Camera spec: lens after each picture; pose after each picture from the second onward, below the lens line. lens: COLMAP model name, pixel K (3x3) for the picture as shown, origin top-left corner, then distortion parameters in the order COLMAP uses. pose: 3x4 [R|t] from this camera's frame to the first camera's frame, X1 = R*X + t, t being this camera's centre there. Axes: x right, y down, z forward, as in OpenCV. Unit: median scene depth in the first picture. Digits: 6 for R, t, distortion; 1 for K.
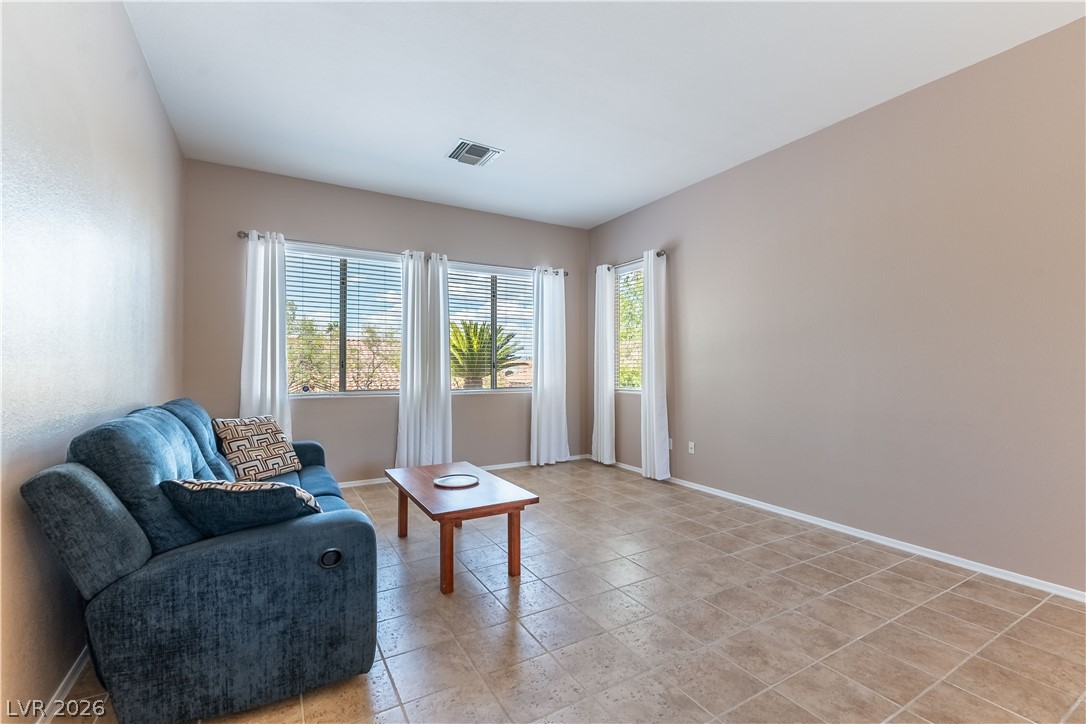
lens RADIAL K [[471.2, 0, 544.7], [0, 471.2, 357.4], [0, 0, 1]] dist [0.001311, -0.000902]
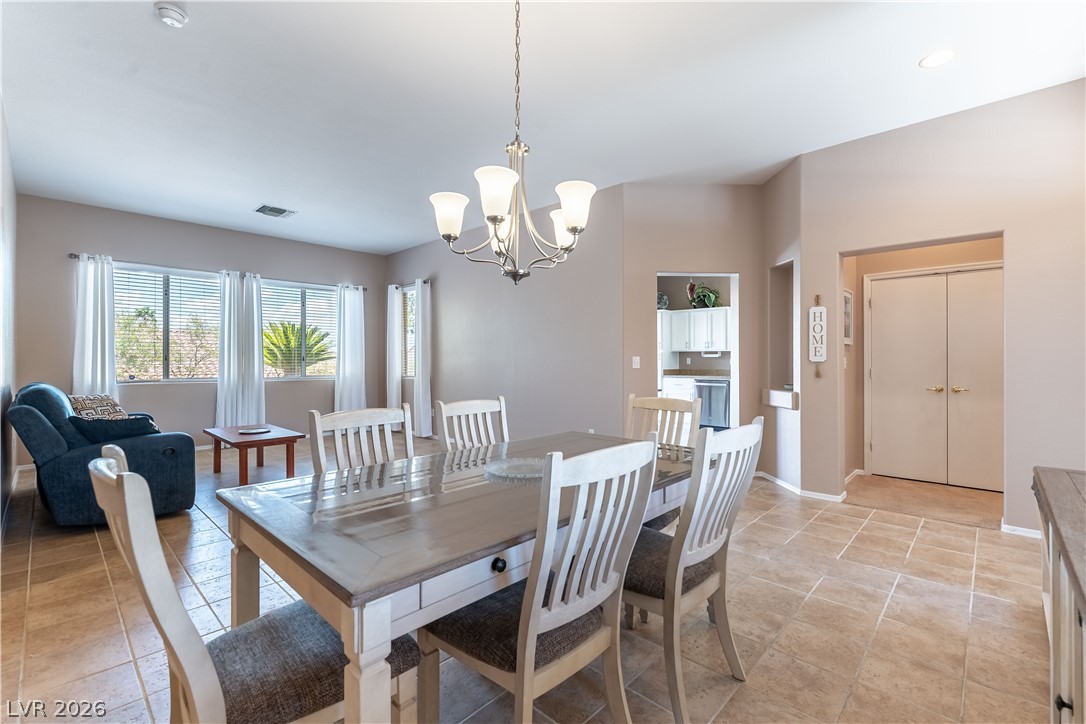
lens RADIAL K [[475.5, 0, 546.0], [0, 475.5, 358.3], [0, 0, 1]] dist [0.001646, -0.000290]
pose [[0.959801, 0.000644, 0.280679, 0.217157], [-0.005018, 0.999877, 0.014864, -0.009397], [-0.280635, -0.015675, 0.959686, -0.580078]]
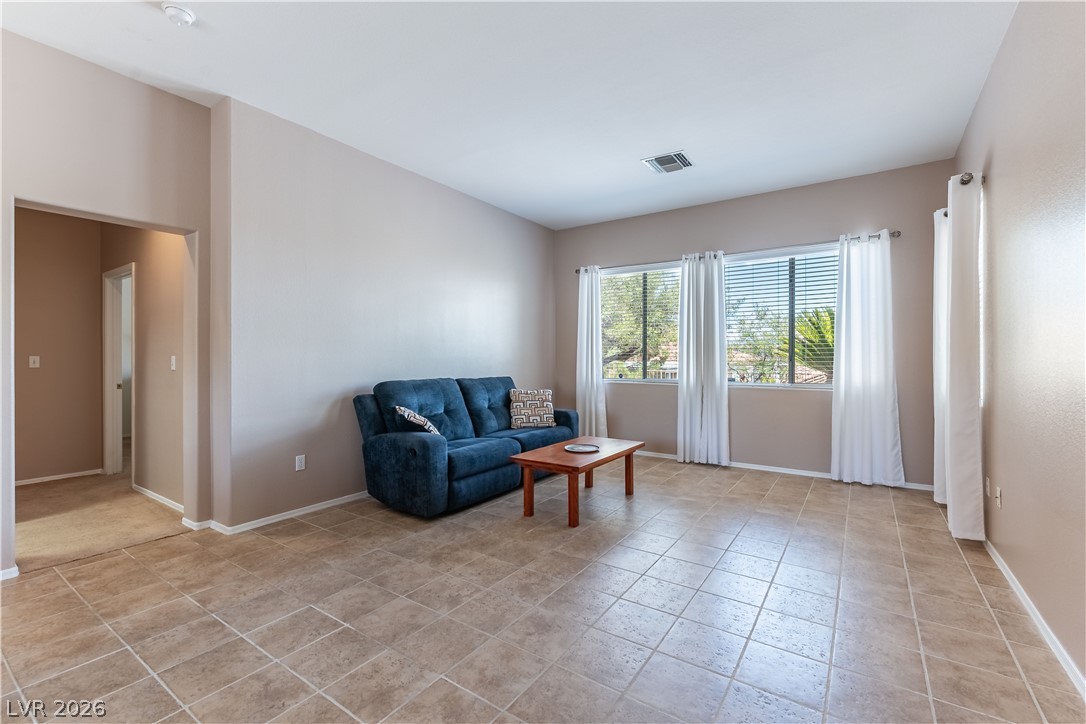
lens RADIAL K [[468.3, 0, 550.3], [0, 468.3, 357.4], [0, 0, 1]] dist [-0.001257, -0.000255]
pose [[0.431591, -0.002362, -0.902066, 0.649889], [0.015476, 0.999869, 0.004786, 0.005247], [0.901936, -0.016026, 0.431571, 0.264742]]
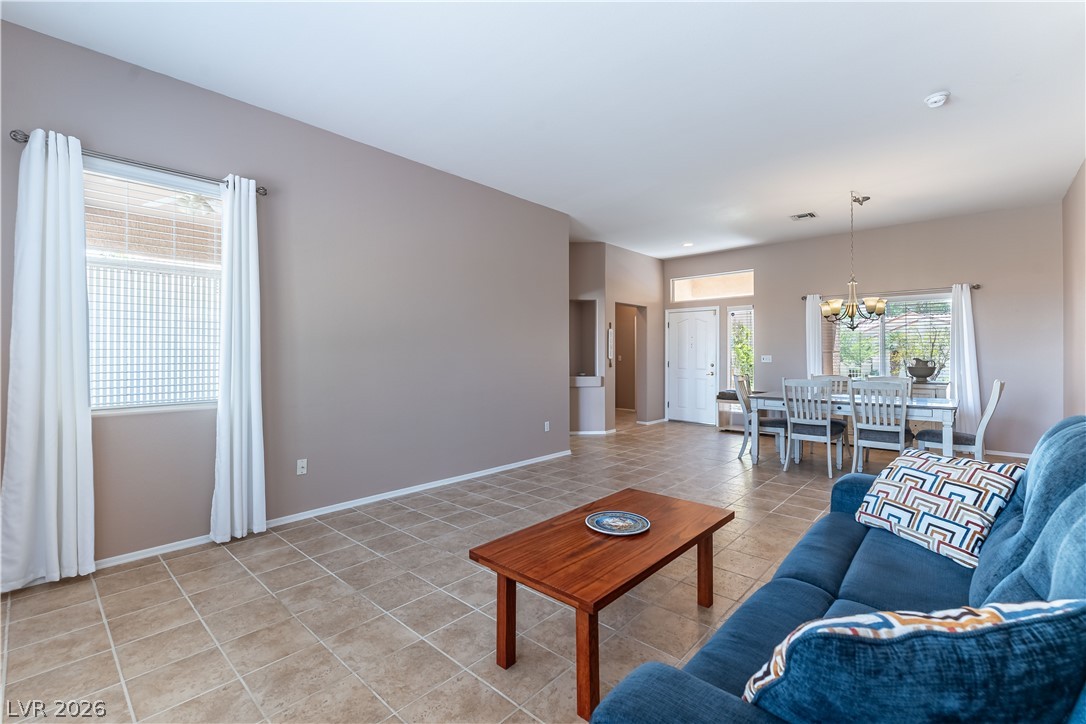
lens RADIAL K [[468.3, 0, 550.3], [0, 468.3, 357.4], [0, 0, 1]] dist [-0.001257, -0.000255]
pose [[-0.301056, -0.001157, 0.953606, -0.582041], [-0.012744, 0.999915, -0.002810, 0.011698], [-0.953521, -0.012999, -0.301045, 0.923319]]
